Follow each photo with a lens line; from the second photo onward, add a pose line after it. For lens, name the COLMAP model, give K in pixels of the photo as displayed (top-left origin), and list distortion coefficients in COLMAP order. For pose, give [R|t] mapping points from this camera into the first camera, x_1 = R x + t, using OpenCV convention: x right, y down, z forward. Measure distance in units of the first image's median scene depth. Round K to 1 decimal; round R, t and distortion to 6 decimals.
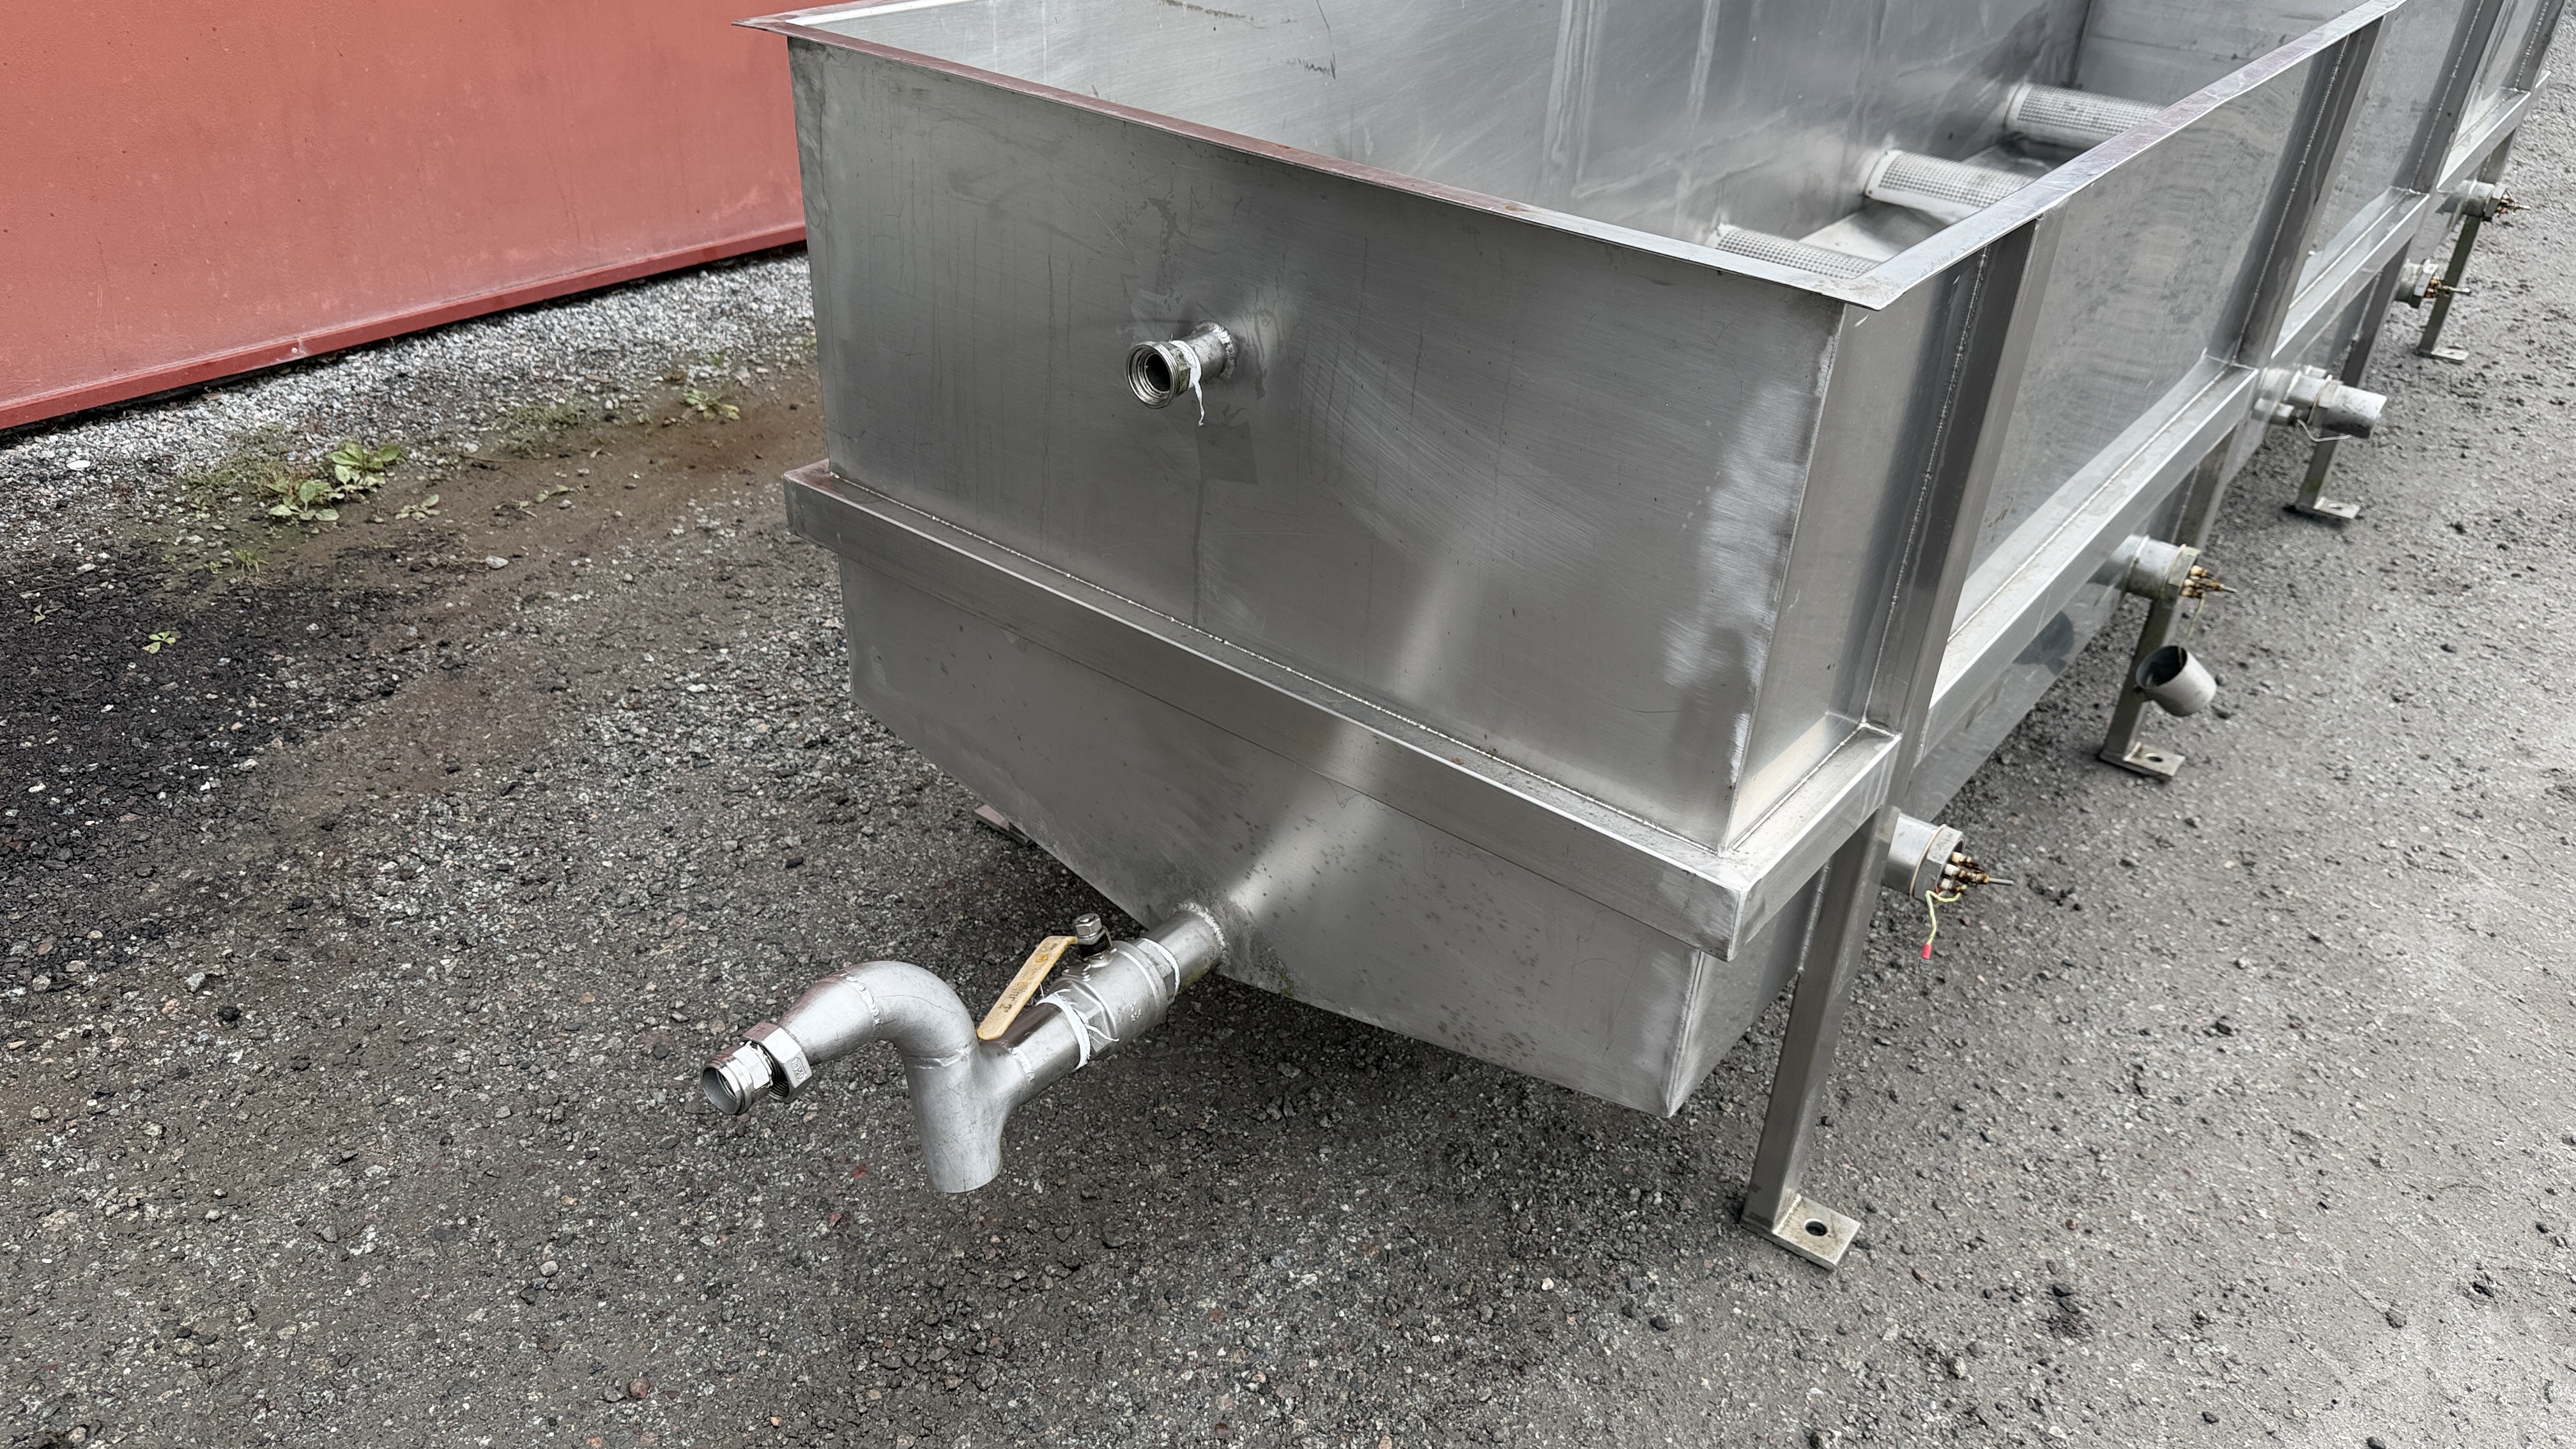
lens RADIAL K [[1801.1, 0, 1284.9], [0, 1801.1, 721.1], [0, 0, 1]] dist [0.043324, -0.054174]
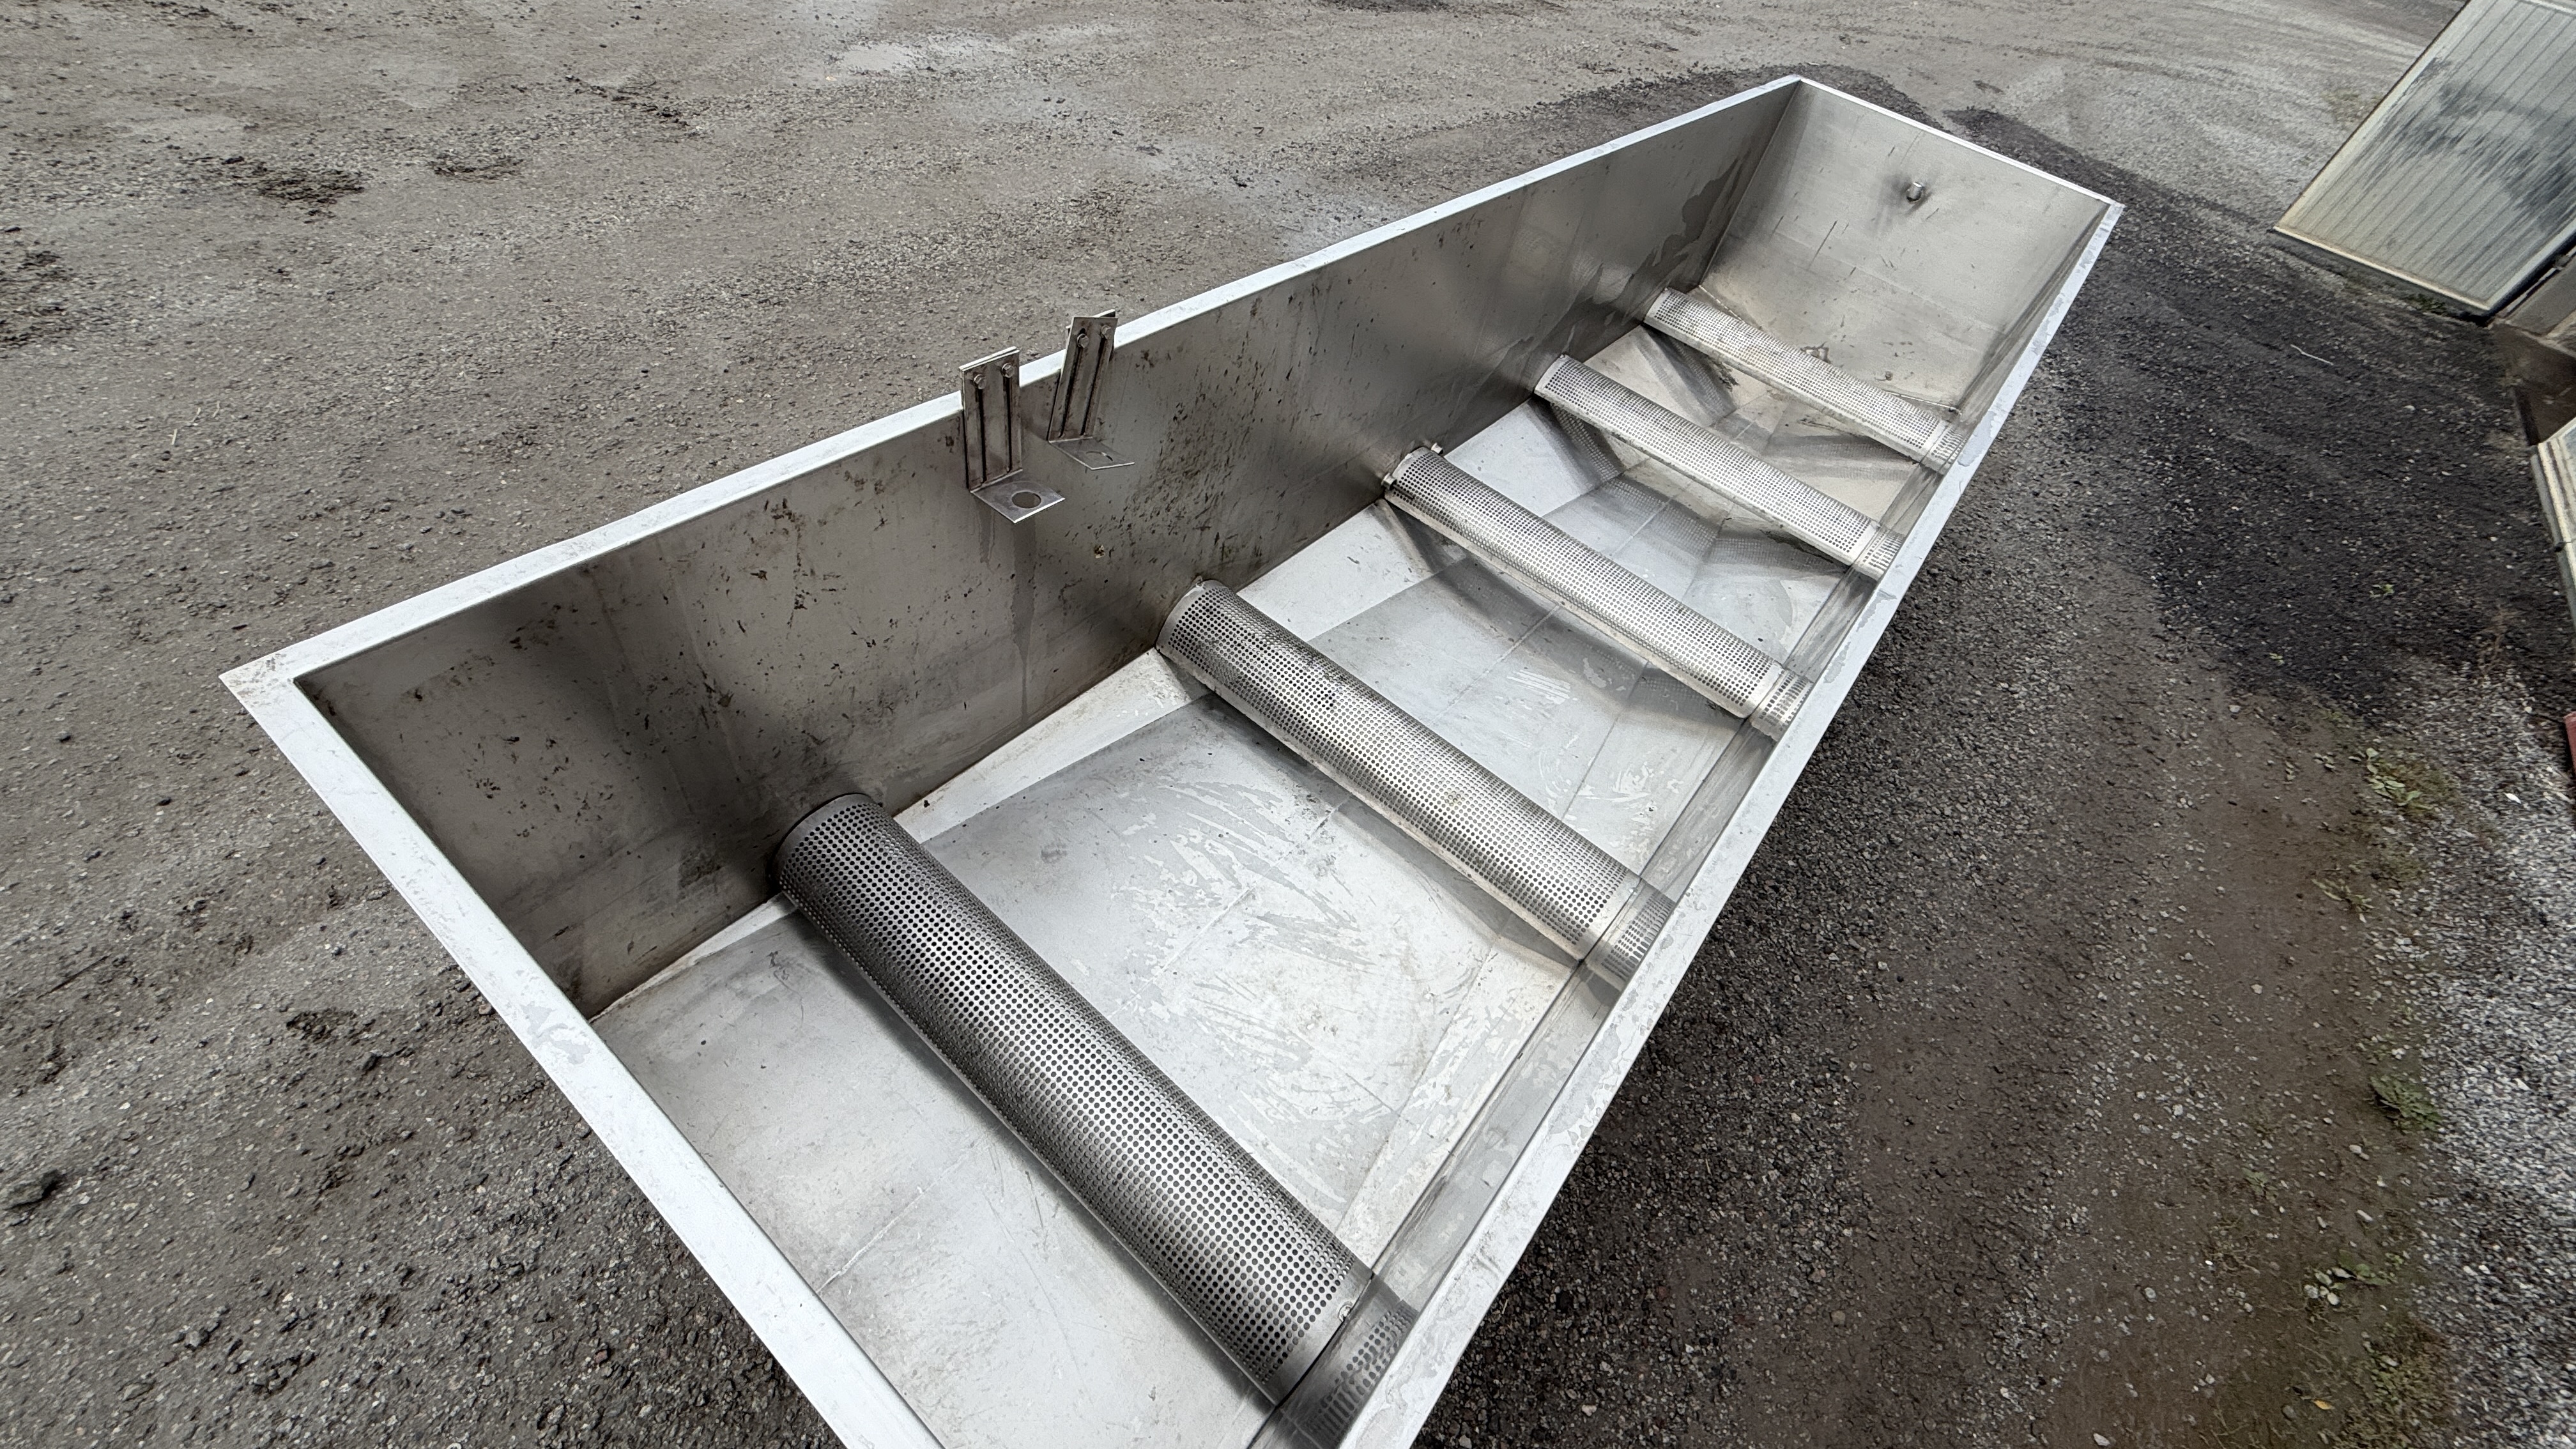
lens RADIAL K [[1013.1, 0, 1280.3], [0, 1013.1, 726.2], [0, 0, 1]] dist [-0.001643, 0.000184]
pose [[-0.974318, -0.167546, -0.150441, 0.638604], [-0.178065, 0.164339, 0.970199, -0.827422], [-0.137829, 0.972071, -0.189952, 1.165780]]
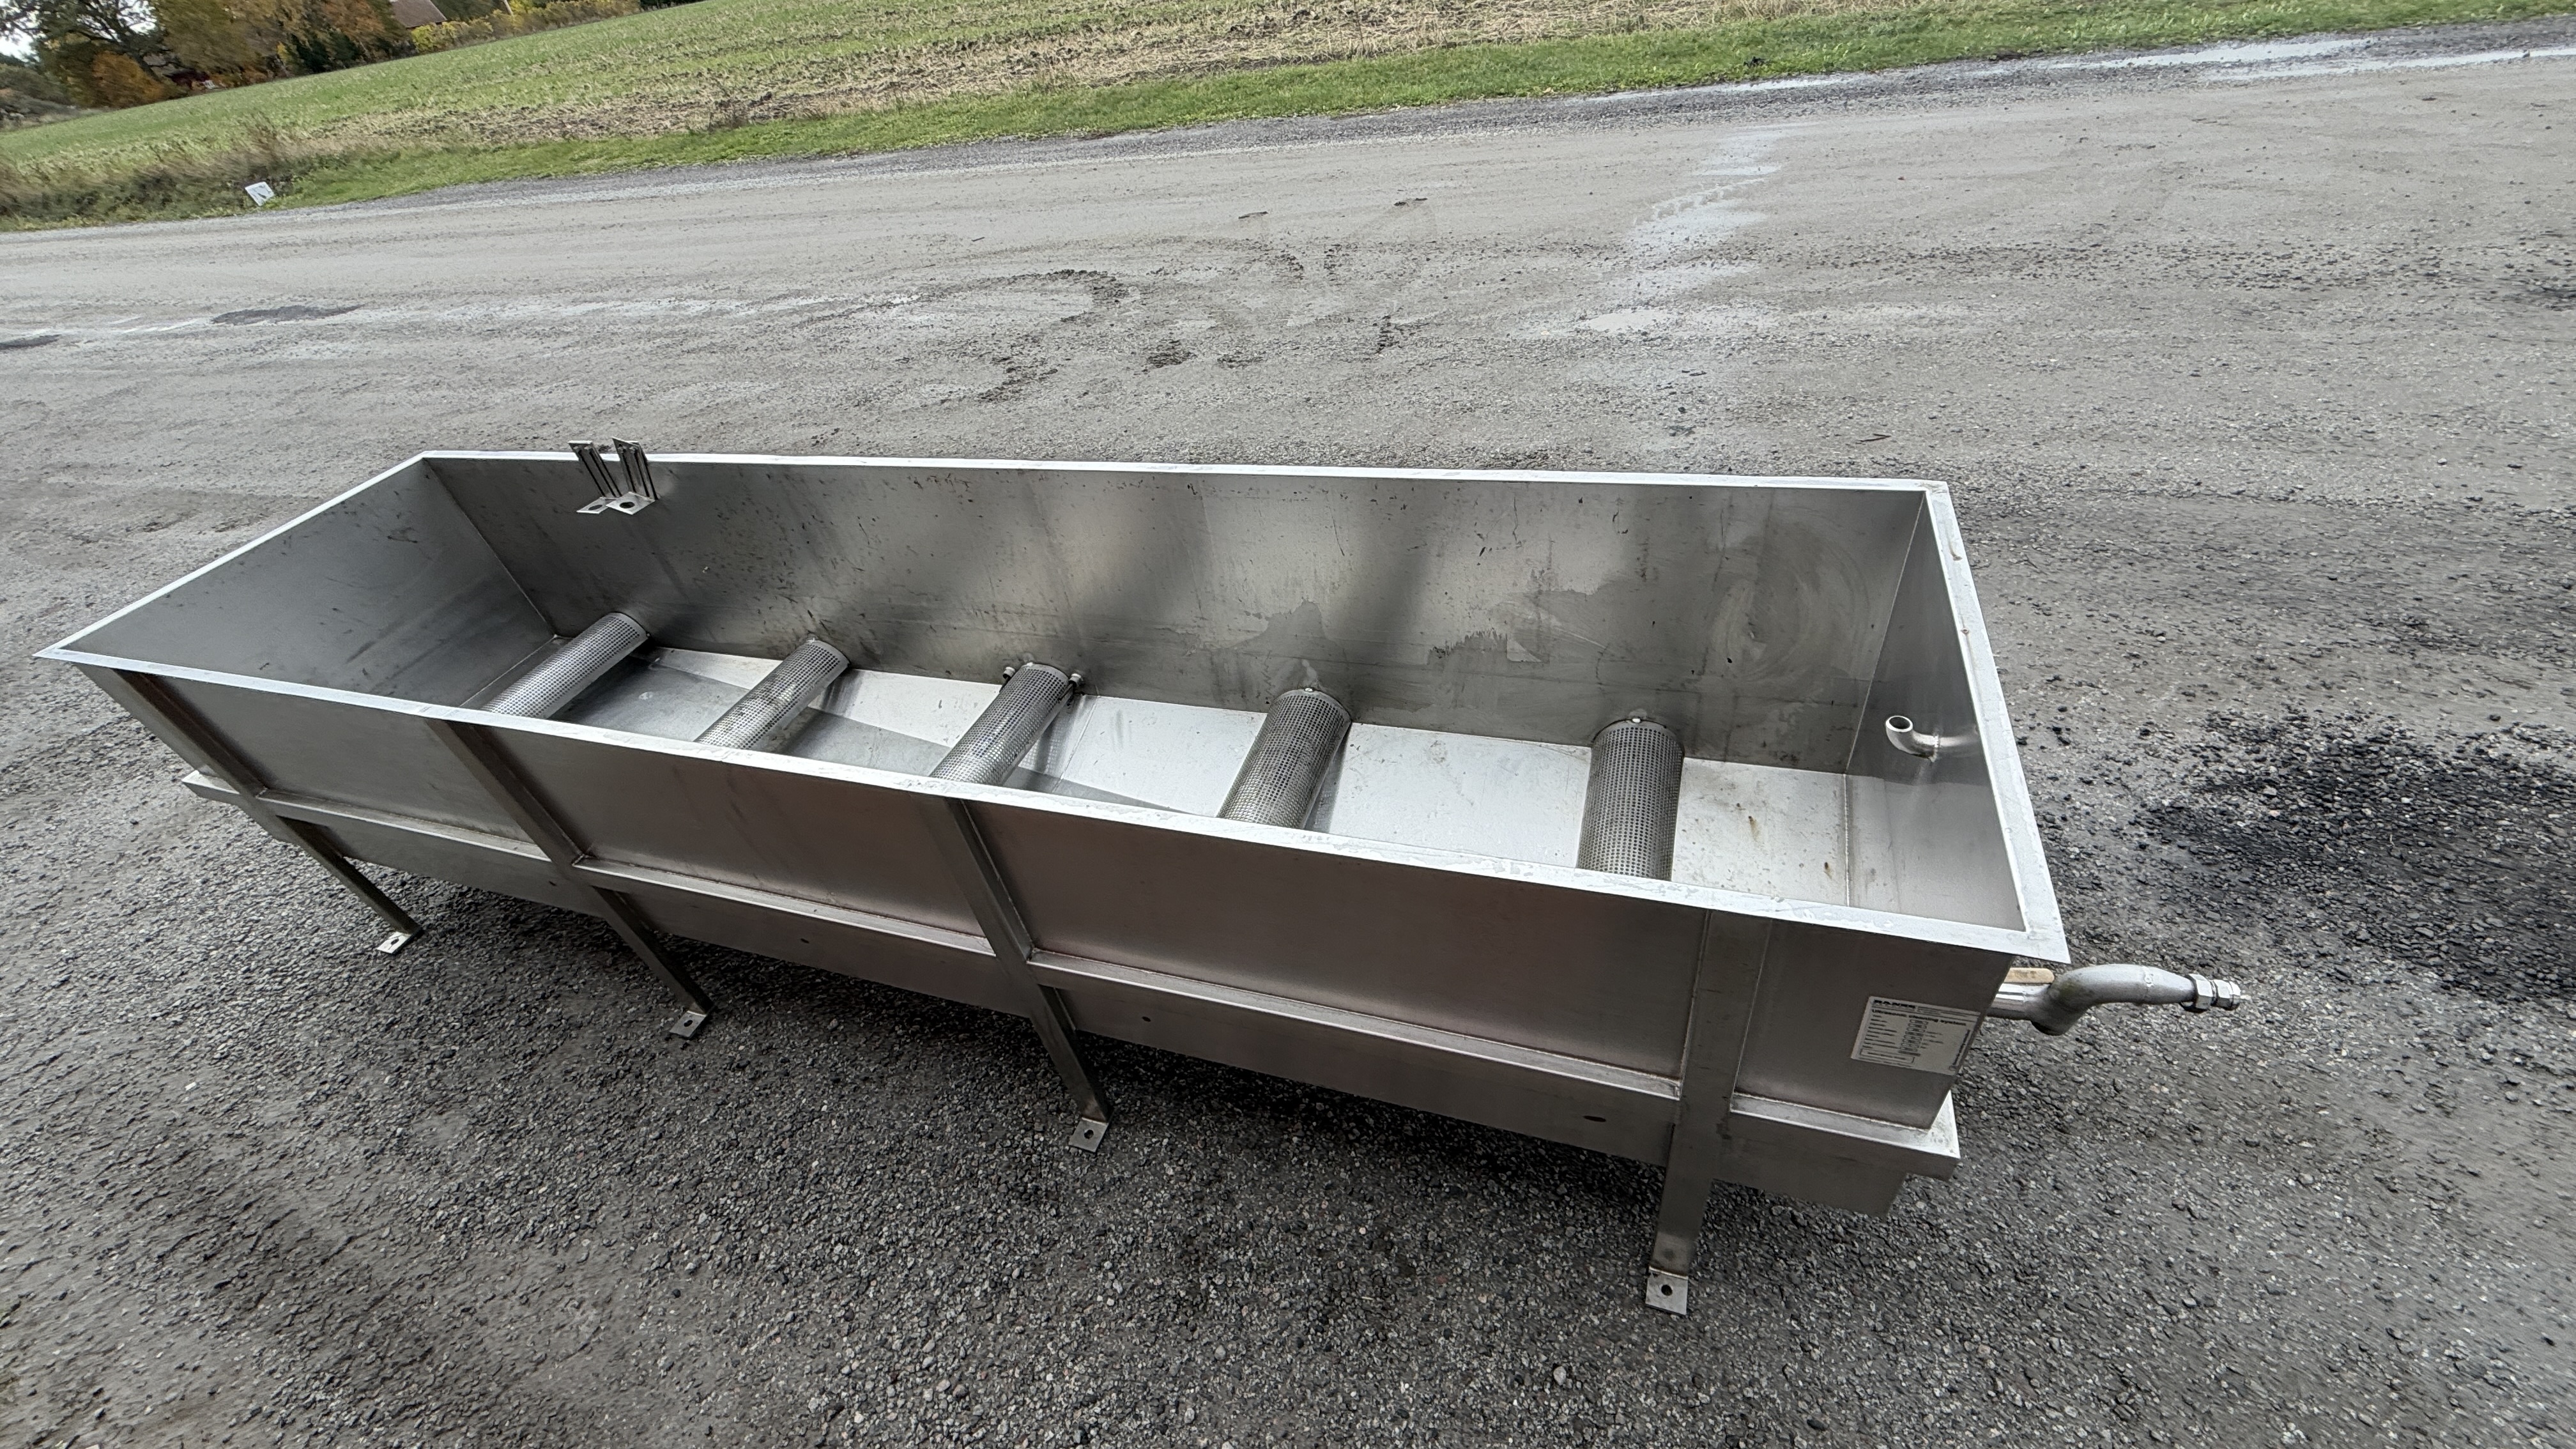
lens RADIAL K [[1013.1, 0, 1293.8], [0, 1013.1, 727.7], [0, 0, 1]] dist [-0.001643, 0.000184]
pose [[-0.320740, -0.609419, 0.725075, -0.236740], [0.599952, 0.461650, 0.653404, -0.564502], [-0.732928, 0.644583, 0.217552, 0.518572]]
